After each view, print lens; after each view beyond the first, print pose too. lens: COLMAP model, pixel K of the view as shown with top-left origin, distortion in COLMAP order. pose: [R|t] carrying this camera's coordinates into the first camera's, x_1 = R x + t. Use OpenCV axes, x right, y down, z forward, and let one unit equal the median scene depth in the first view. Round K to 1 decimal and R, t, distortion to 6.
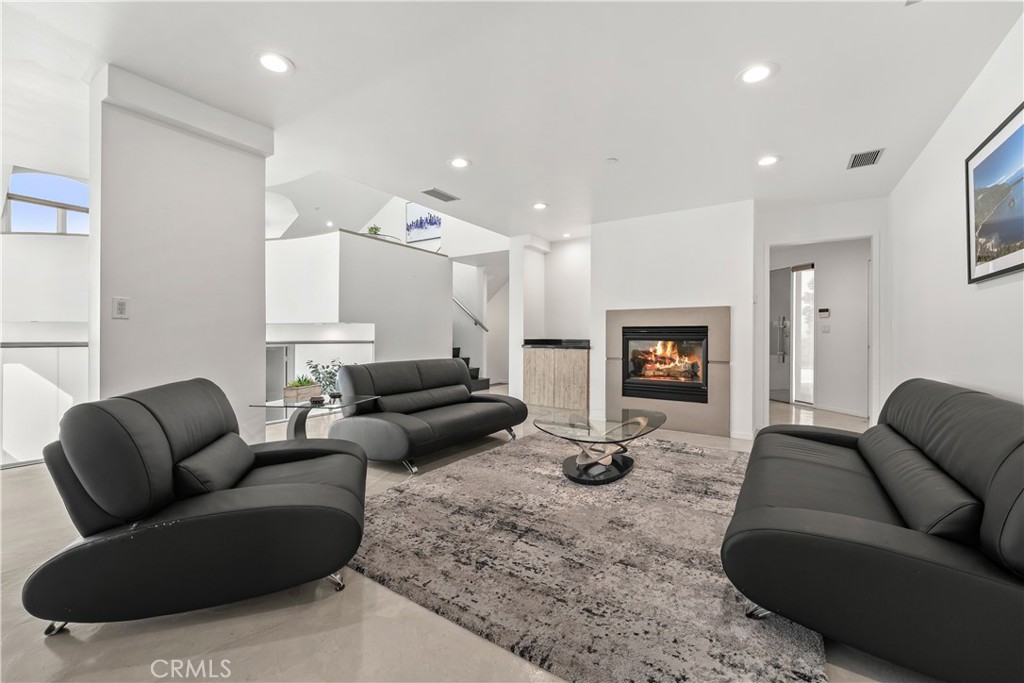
lens RADIAL K [[415.6, 0, 503.6], [0, 415.6, 340.0], [0, 0, 1]] dist [-0.000838, 0.000449]
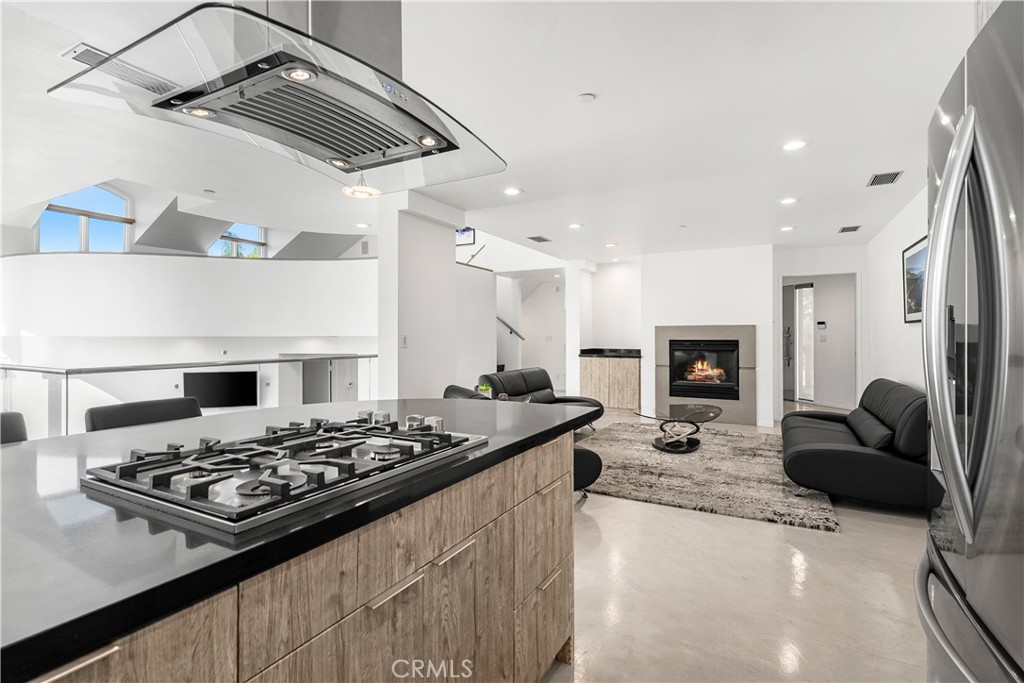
lens RADIAL K [[478.3, 0, 517.0], [0, 478.3, 339.1], [0, 0, 1]] dist [0.003540, -0.000652]
pose [[0.995138, -0.006419, 0.098277, -0.339867], [0.006700, 0.999974, -0.002534, -0.037956], [-0.098258, 0.003181, 0.995156, -0.410695]]
